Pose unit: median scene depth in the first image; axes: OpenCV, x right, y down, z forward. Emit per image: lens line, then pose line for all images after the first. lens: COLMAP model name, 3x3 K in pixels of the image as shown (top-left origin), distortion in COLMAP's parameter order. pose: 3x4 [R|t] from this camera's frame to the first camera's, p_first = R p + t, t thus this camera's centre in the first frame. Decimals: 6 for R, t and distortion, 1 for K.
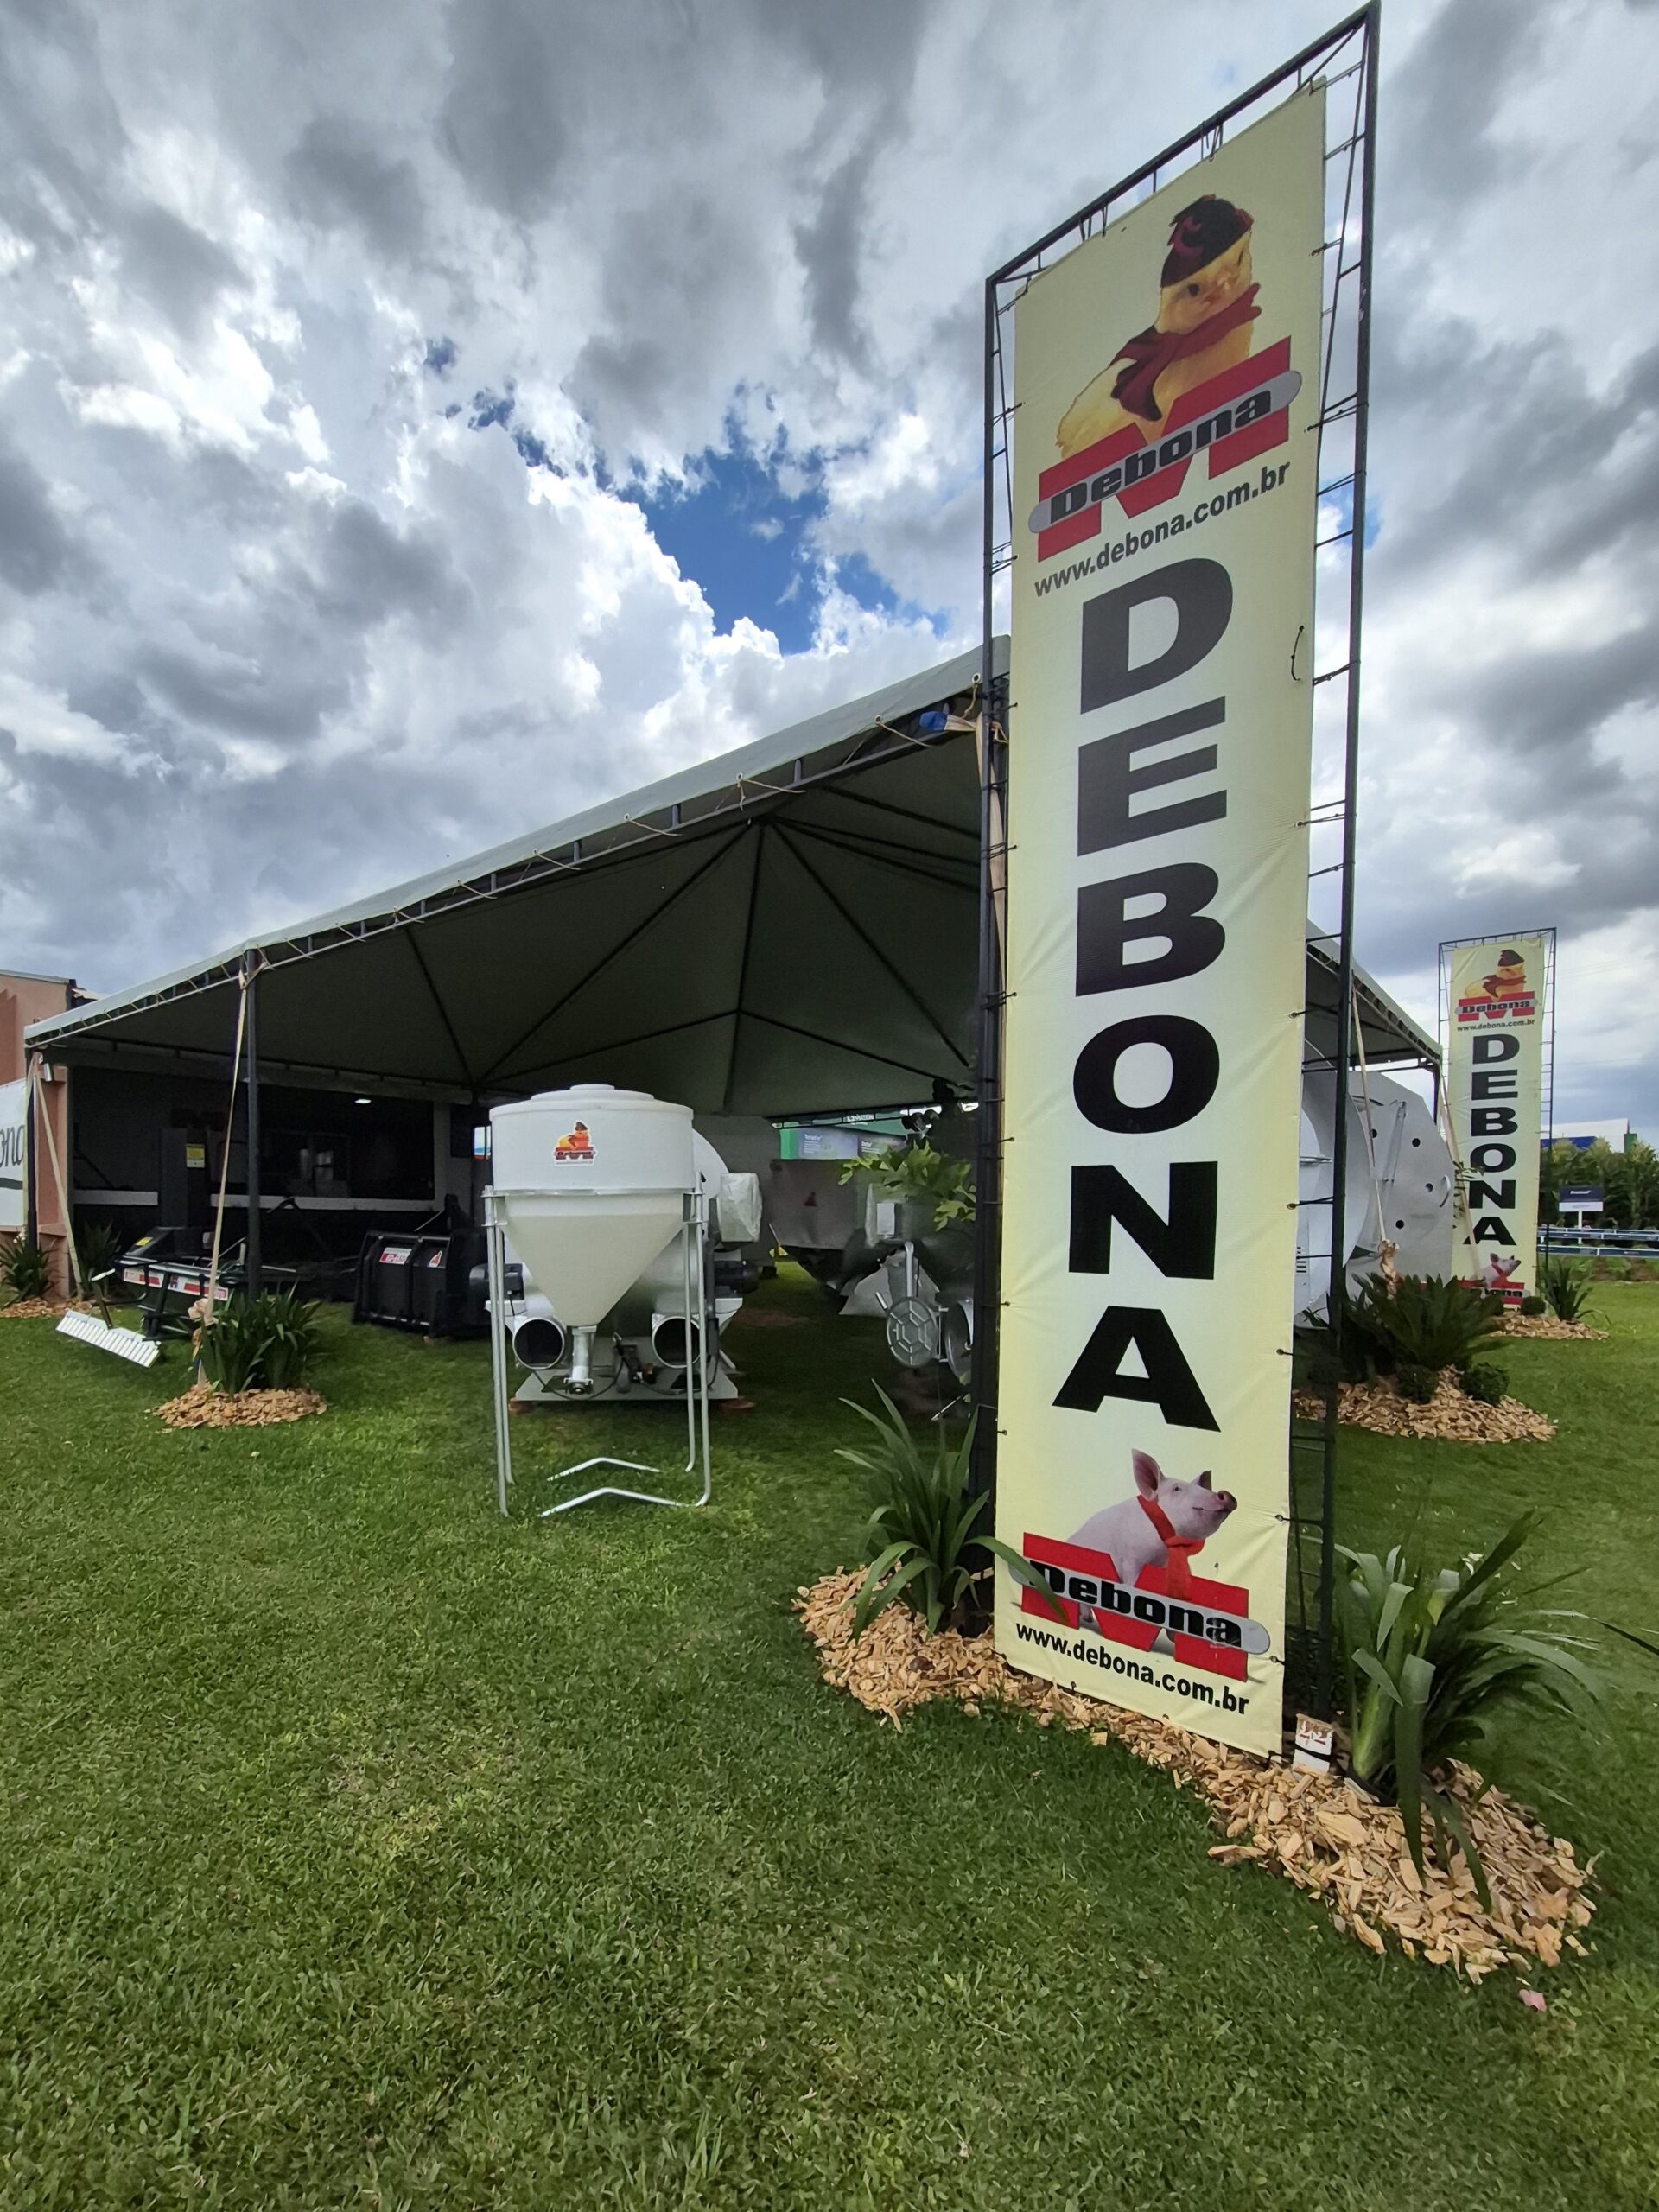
lens RADIAL K [[882.2, 0, 786.9], [0, 882.2, 1222.7], [0, 0, 1]] dist [-0.001450, -0.000517]
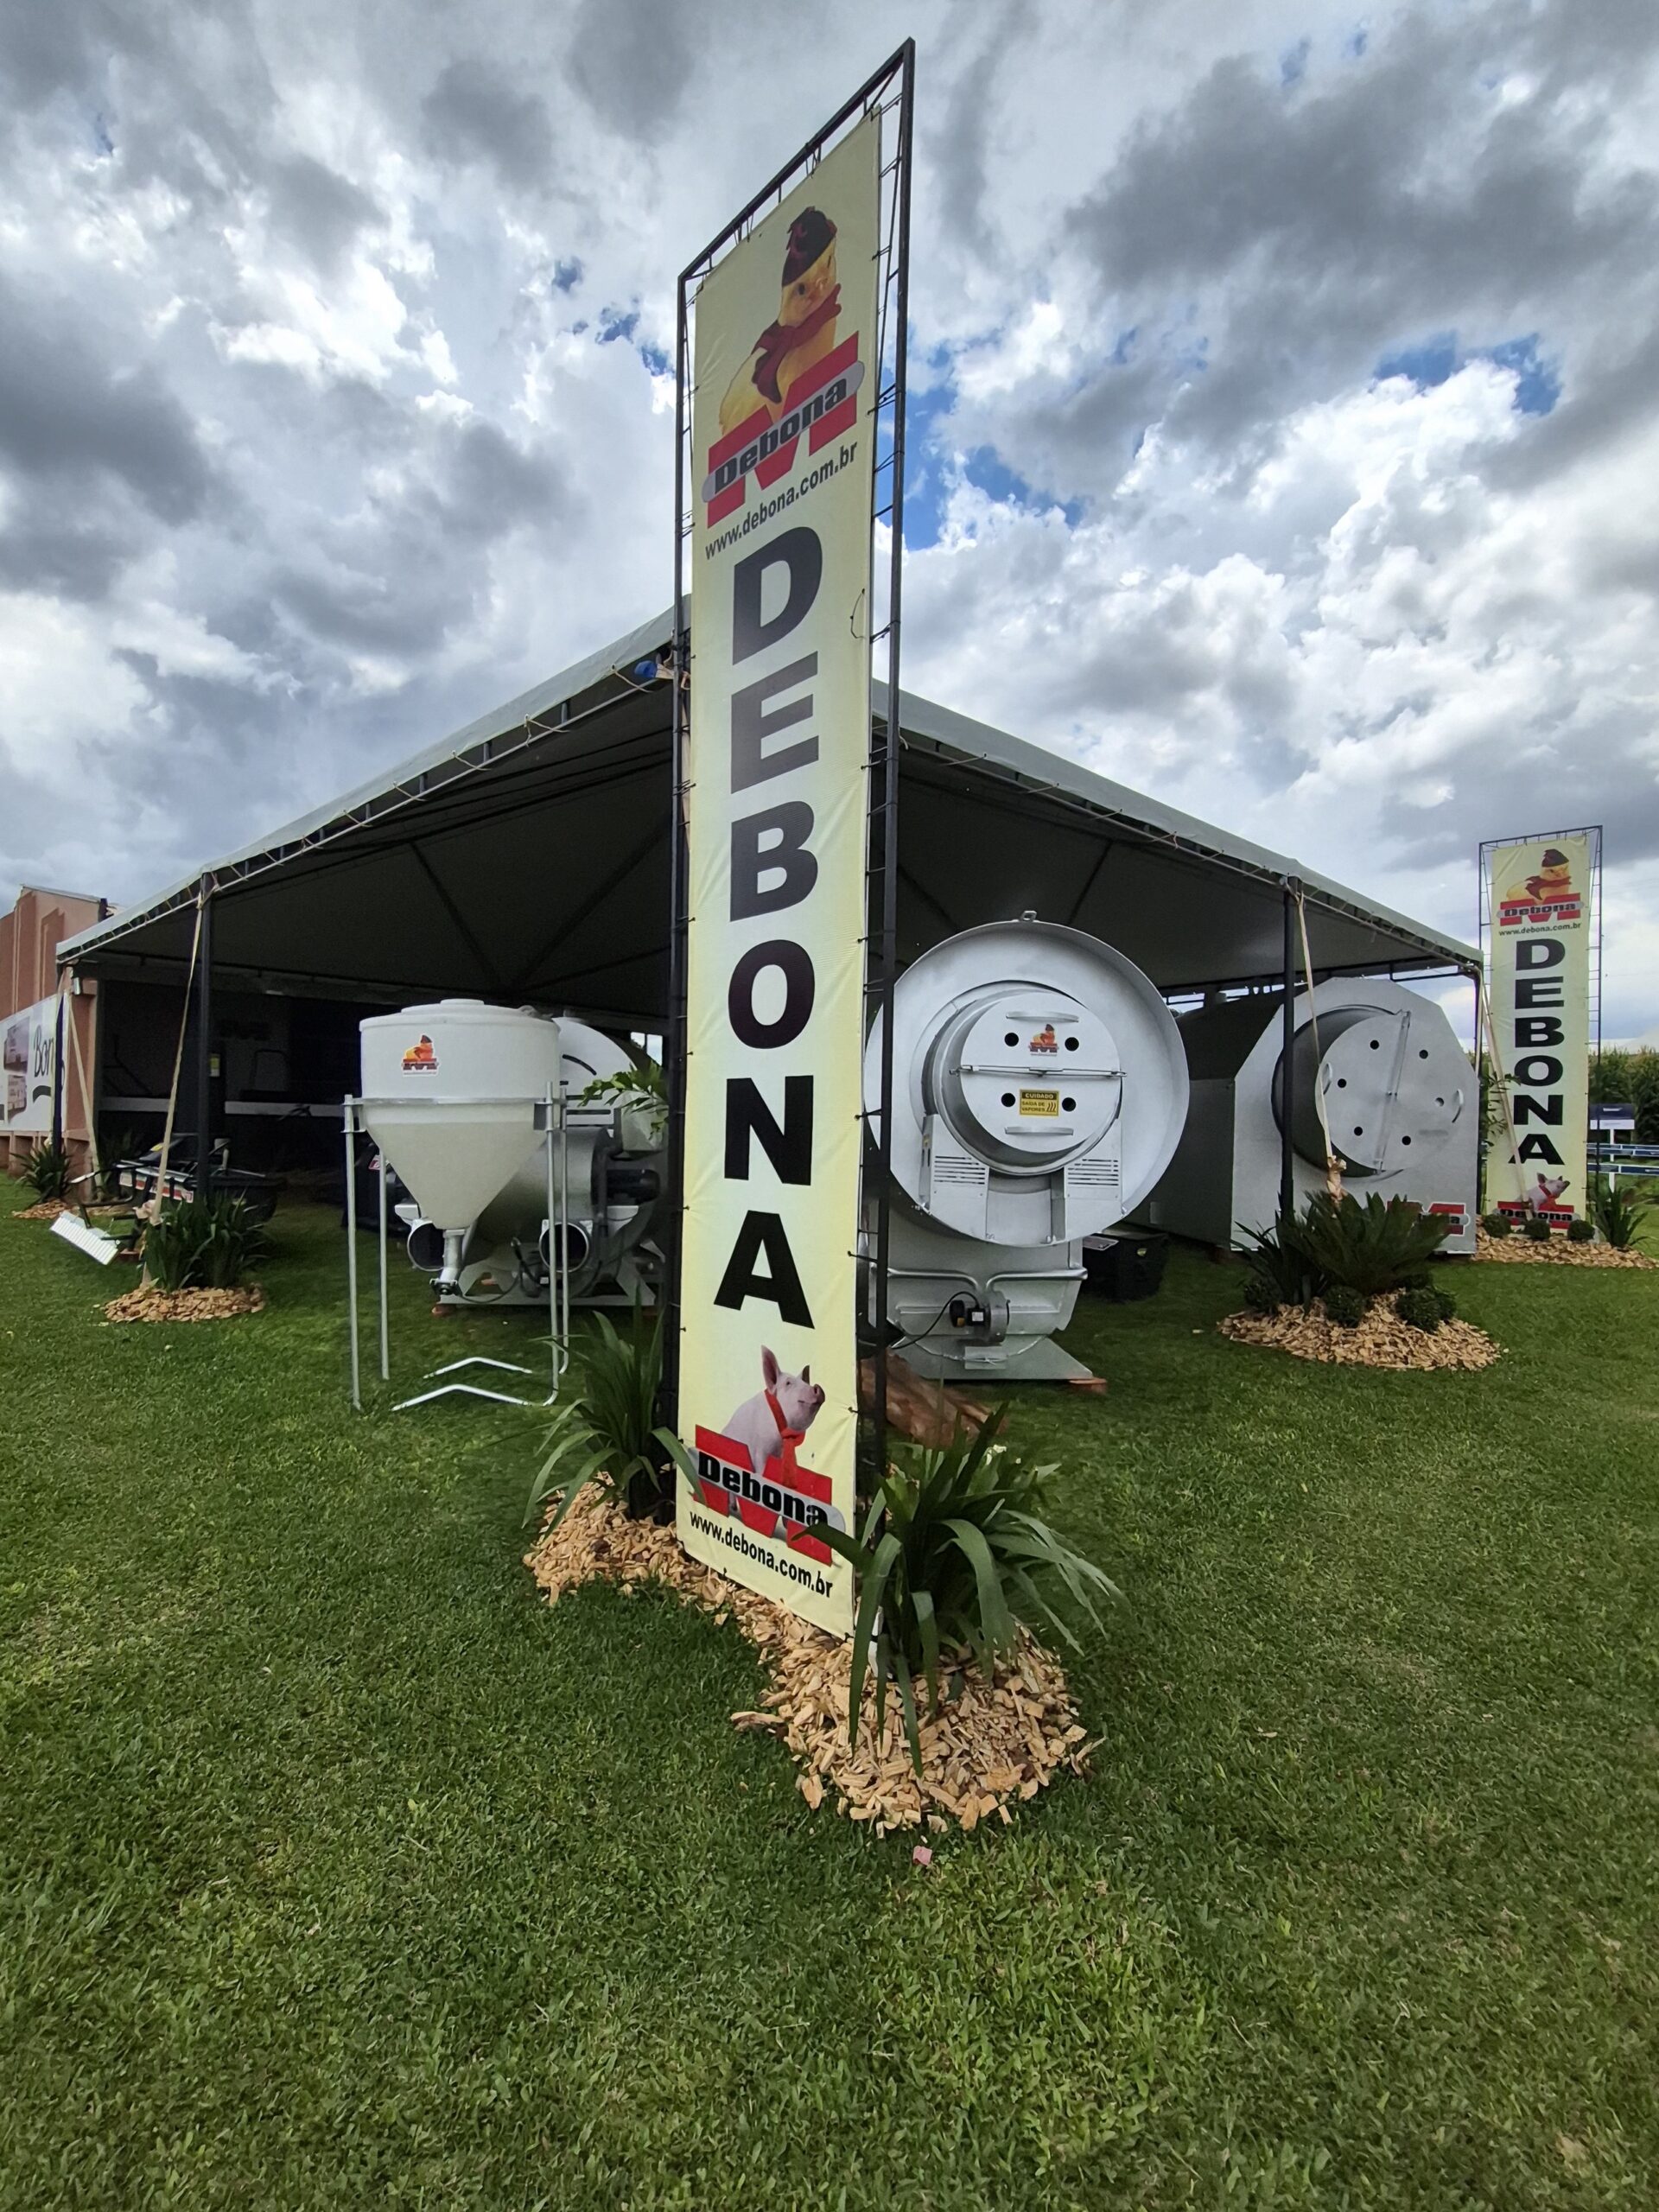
lens RADIAL K [[921.1, 0, 829.5], [0, 921.1, 1106.0], [0, 0, 1]] dist [-0.002879, -0.000581]
pose [[0.997242, 0.005838, -0.073995, 0.502727], [-0.008208, 0.999462, -0.031767, 0.003053], [0.073770, 0.032287, 0.996753, -0.099557]]
